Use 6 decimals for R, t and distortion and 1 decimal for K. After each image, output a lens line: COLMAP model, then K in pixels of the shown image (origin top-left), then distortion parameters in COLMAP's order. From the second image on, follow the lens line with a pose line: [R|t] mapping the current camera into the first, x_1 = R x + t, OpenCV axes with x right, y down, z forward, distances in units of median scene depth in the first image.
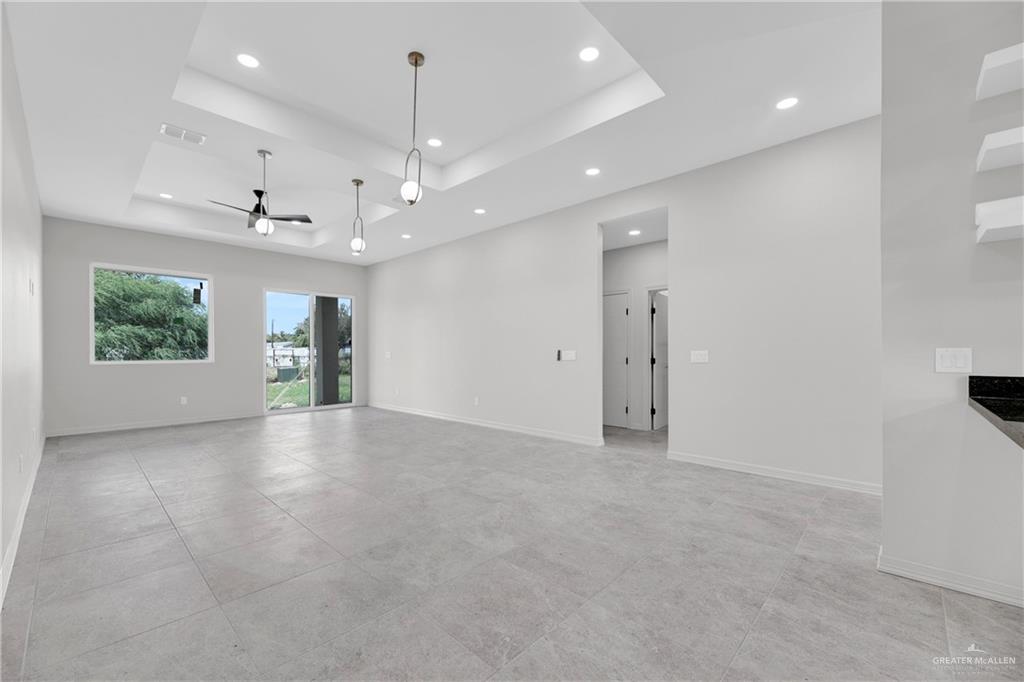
lens RADIAL K [[418.9, 0, 509.1], [0, 418.9, 351.8], [0, 0, 1]] dist [-0.004033, -0.002039]
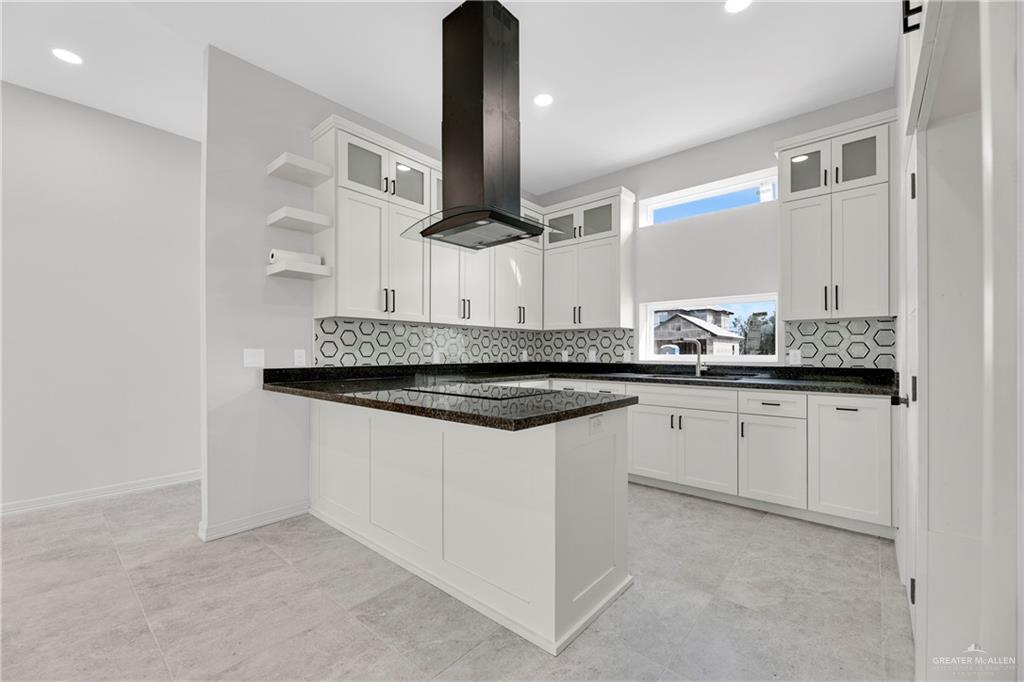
lens RADIAL K [[418.9, 0, 504.6], [0, 418.9, 351.7], [0, 0, 1]] dist [-0.004033, -0.002039]
pose [[-0.036527, 0.000859, 0.999332, -0.295308], [-0.000560, 0.999999, -0.000880, 0.000650], [-0.999333, -0.000592, -0.036526, 0.219856]]
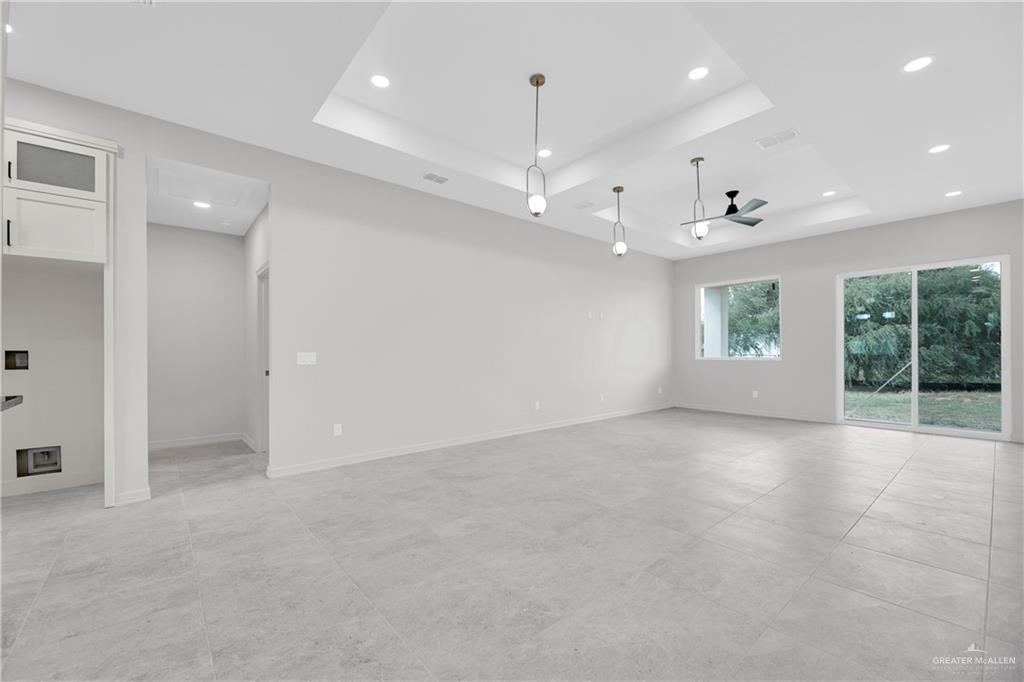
lens RADIAL K [[418.9, 0, 510.7], [0, 418.9, 348.6], [0, 0, 1]] dist [-0.004033, -0.002039]
pose [[-0.111485, -0.004226, -0.993757, 1.202967], [0.005513, 0.999973, -0.004871, -0.003394], [0.993751, -0.006022, -0.111459, 1.482114]]
